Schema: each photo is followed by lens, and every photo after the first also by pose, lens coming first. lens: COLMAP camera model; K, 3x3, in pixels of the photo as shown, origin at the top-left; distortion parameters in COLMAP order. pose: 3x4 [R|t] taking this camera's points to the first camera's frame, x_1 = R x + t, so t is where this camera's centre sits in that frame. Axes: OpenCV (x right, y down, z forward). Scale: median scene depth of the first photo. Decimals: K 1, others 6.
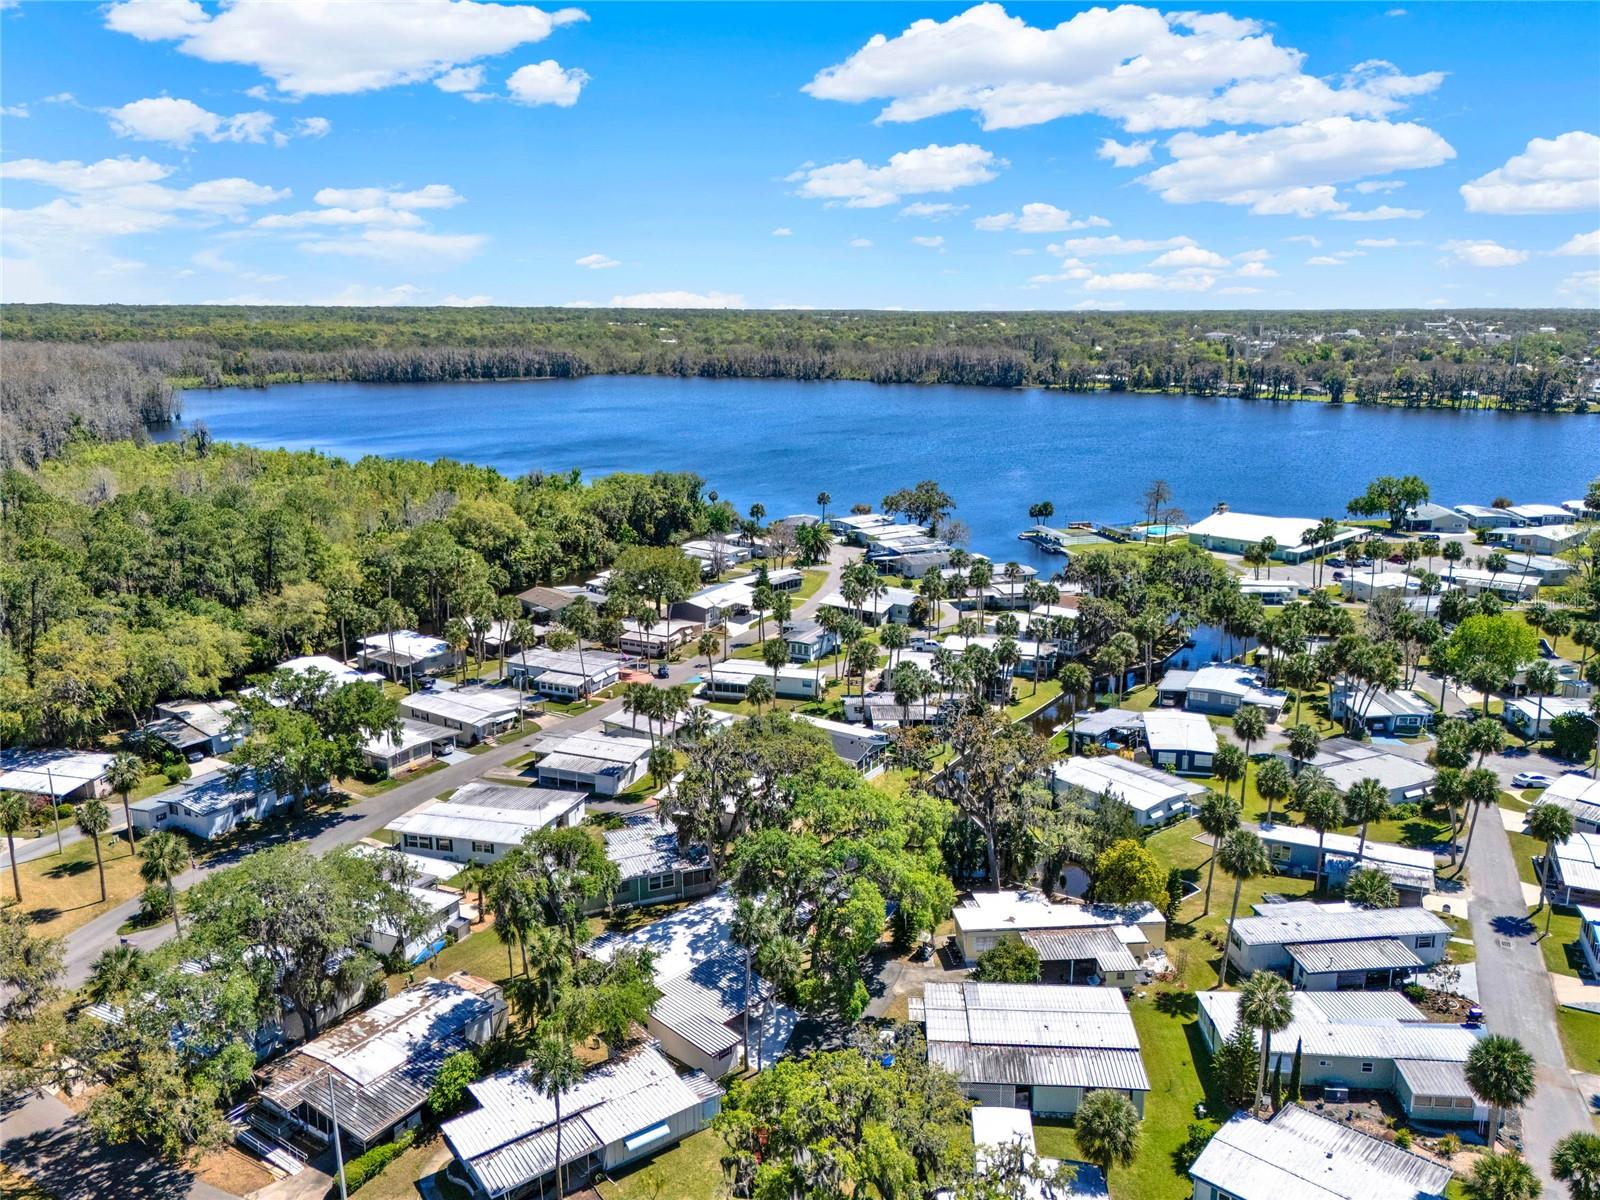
lens RADIAL K [[1223.6, 0, 779.3], [0, 1223.6, 545.8], [0, 0, 1]] dist [0.043928, 0.000765]
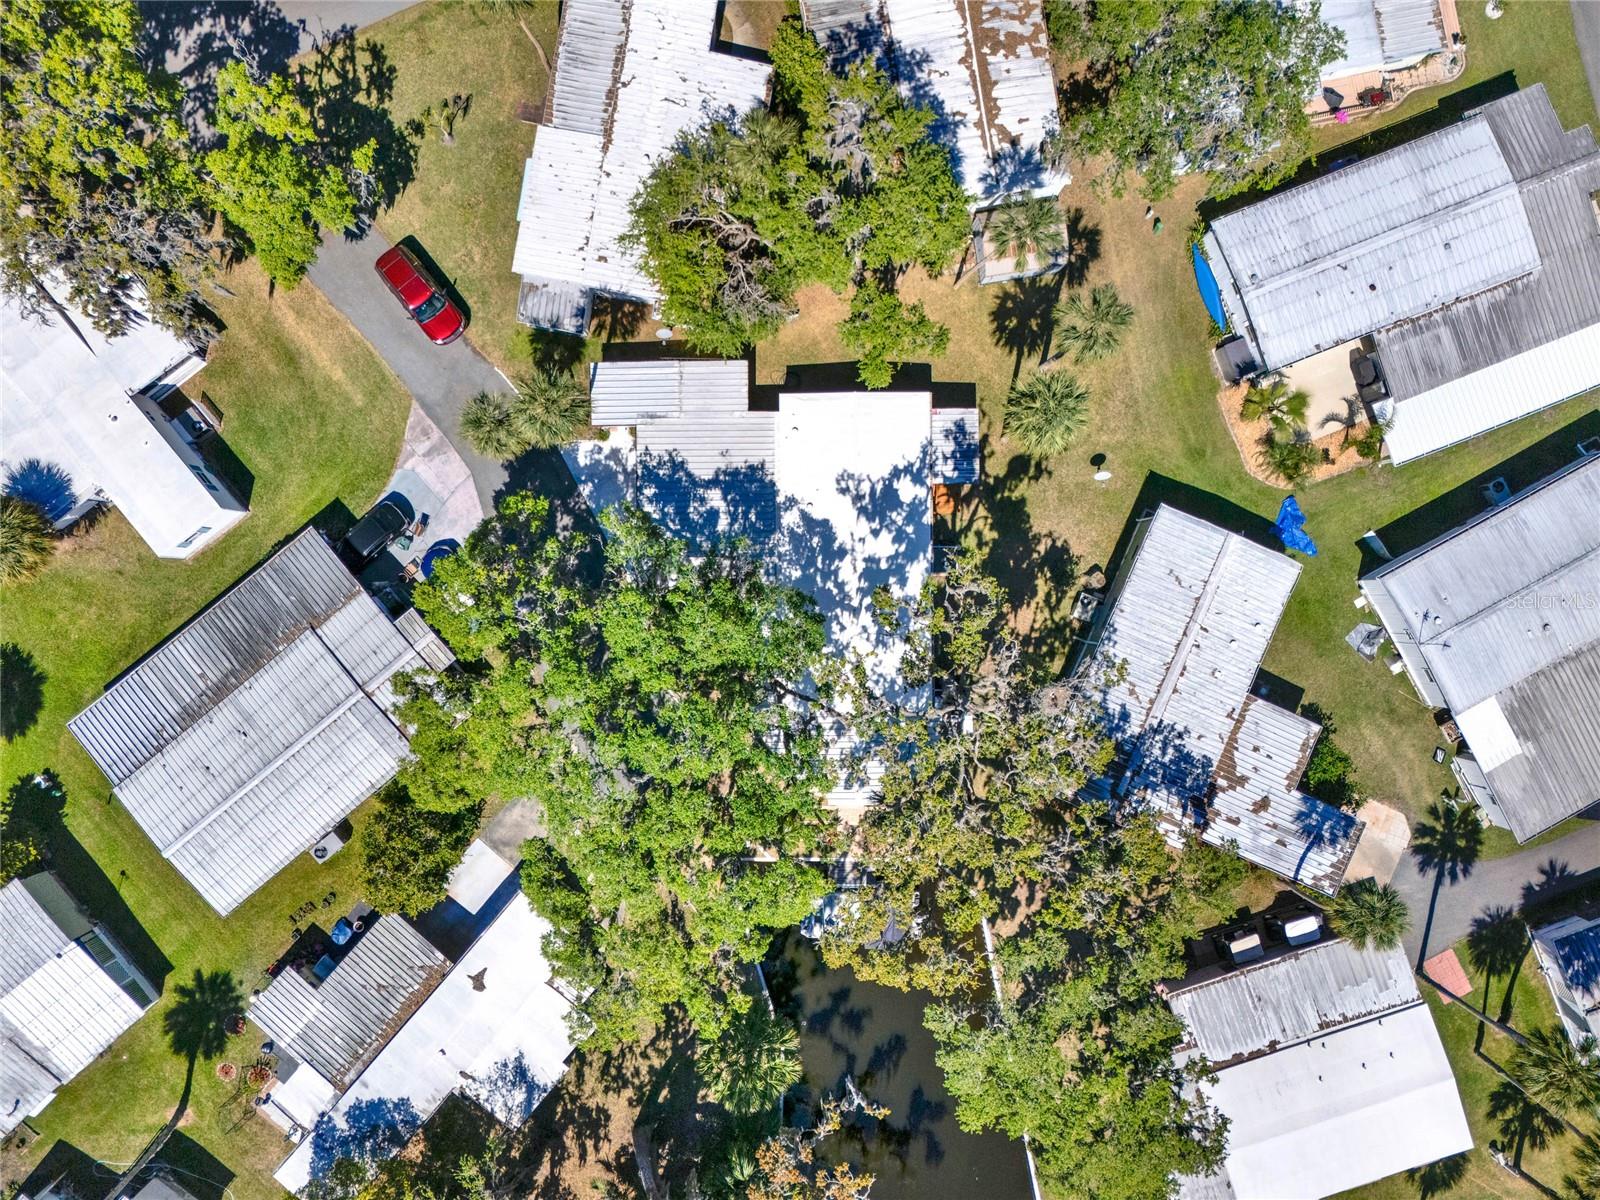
lens RADIAL K [[1177.0, 0, 795.2], [0, 1177.0, 594.4], [0, 0, 1]] dist [0.078895, -0.076689]
pose [[-0.715218, 0.698733, -0.015355, -0.020024], [-0.160735, -0.143067, 0.976574, -0.154809], [0.680167, 0.700931, 0.214635, 0.594948]]
